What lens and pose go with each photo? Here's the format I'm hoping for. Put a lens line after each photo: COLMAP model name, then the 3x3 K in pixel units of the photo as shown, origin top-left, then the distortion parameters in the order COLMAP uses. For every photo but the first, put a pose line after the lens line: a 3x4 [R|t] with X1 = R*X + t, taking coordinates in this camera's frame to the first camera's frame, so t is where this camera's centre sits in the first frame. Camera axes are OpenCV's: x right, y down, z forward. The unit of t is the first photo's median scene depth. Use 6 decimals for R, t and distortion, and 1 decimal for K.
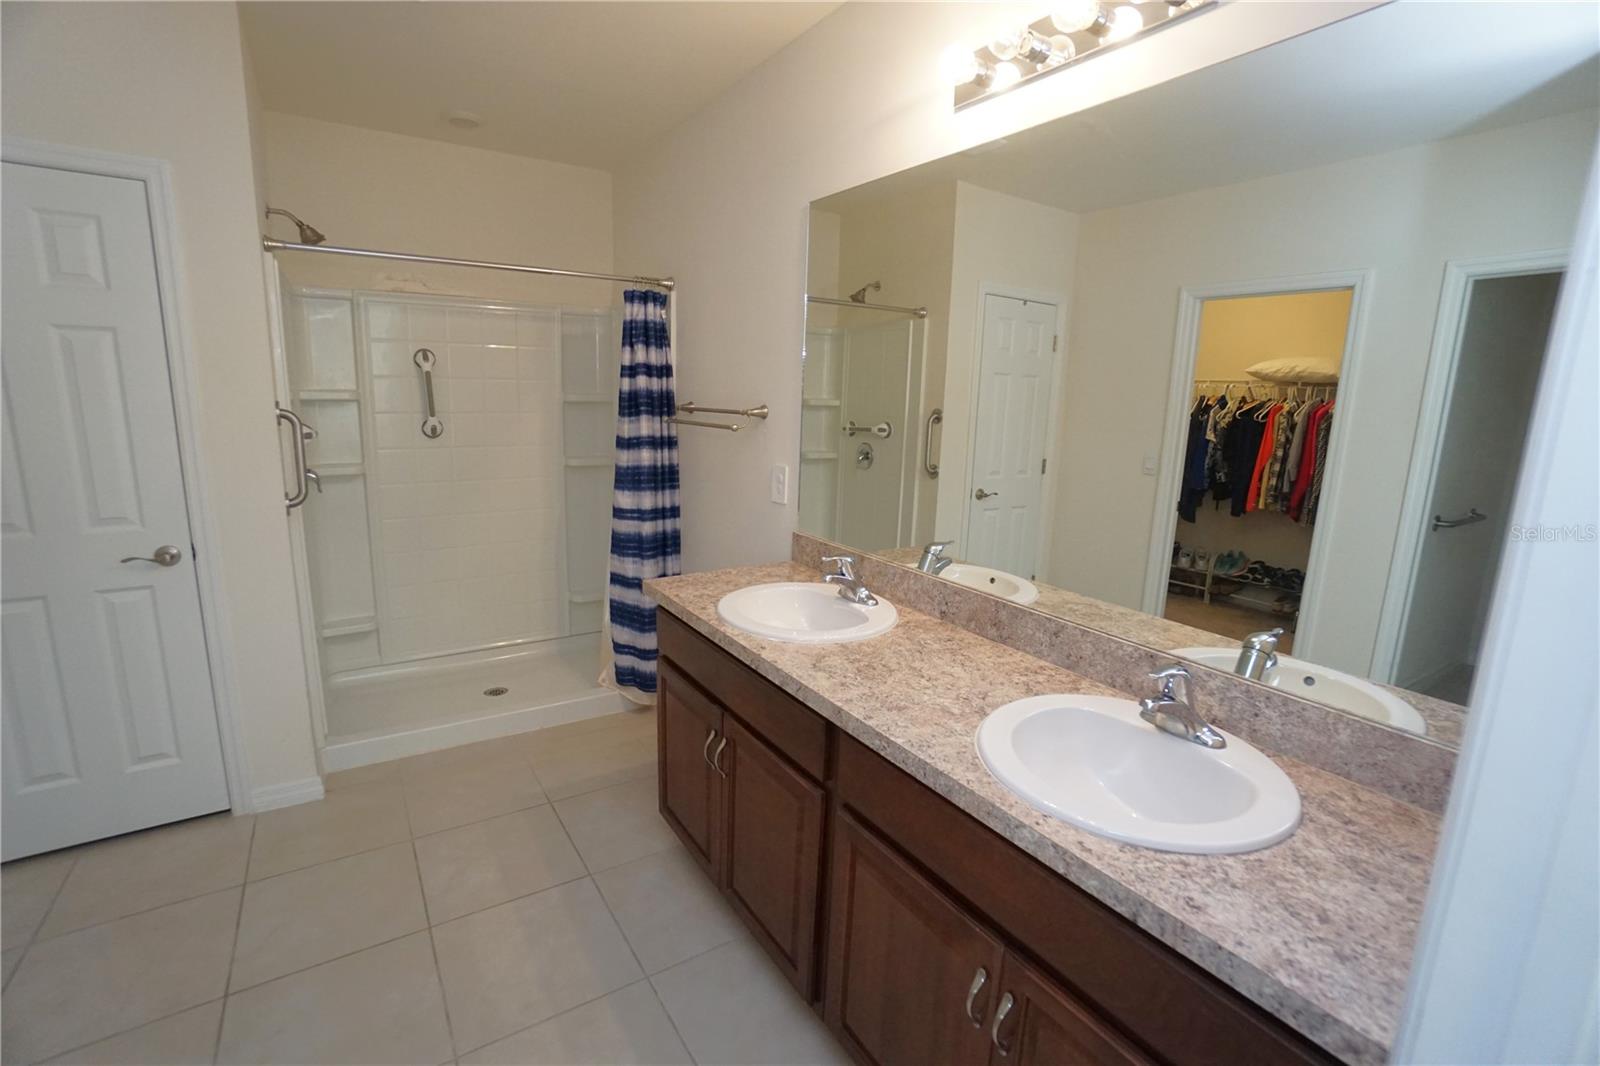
lens RADIAL K [[701.4, 0, 801.4], [0, 701.4, 534.0], [0, 0, 1]] dist [-0.038282, -0.000347]
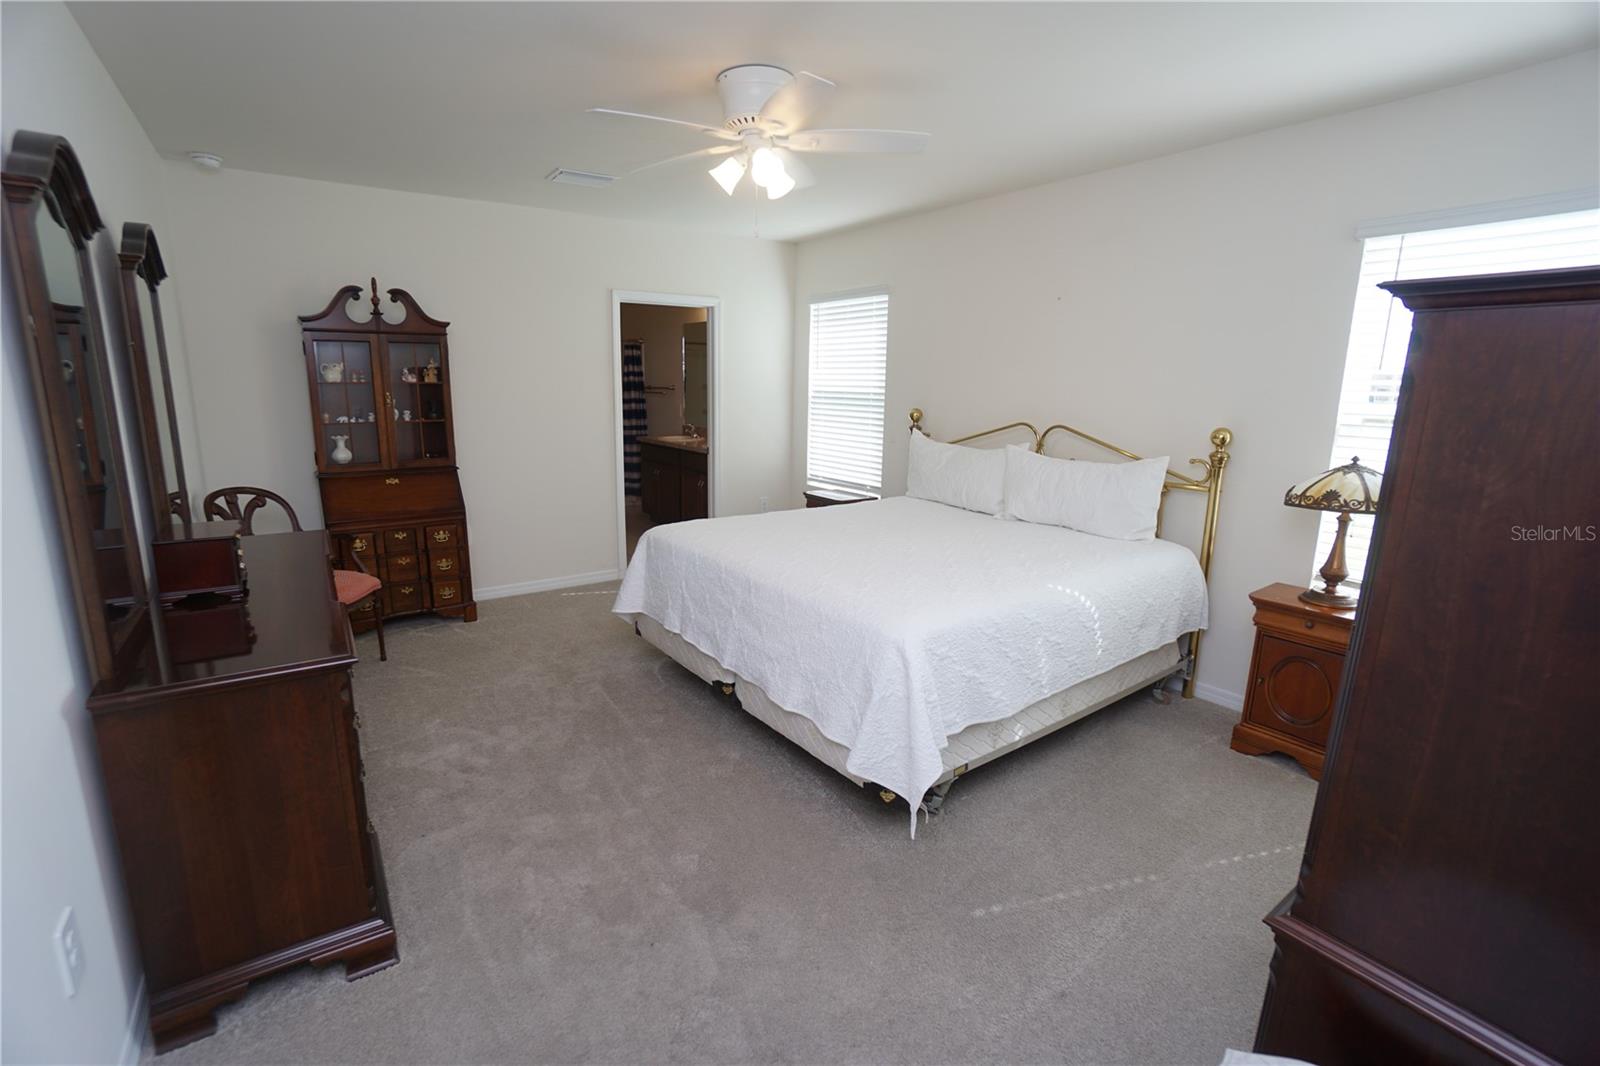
lens RADIAL K [[701.4, 0, 803.1], [0, 701.4, 532.1], [0, 0, 1]] dist [-0.038282, -0.000347]
pose [[0.998308, -0.022426, 0.053650, 0.271540], [0.021910, 0.999708, 0.010185, 0.359540], [-0.053862, -0.008992, 0.998508, -1.717931]]
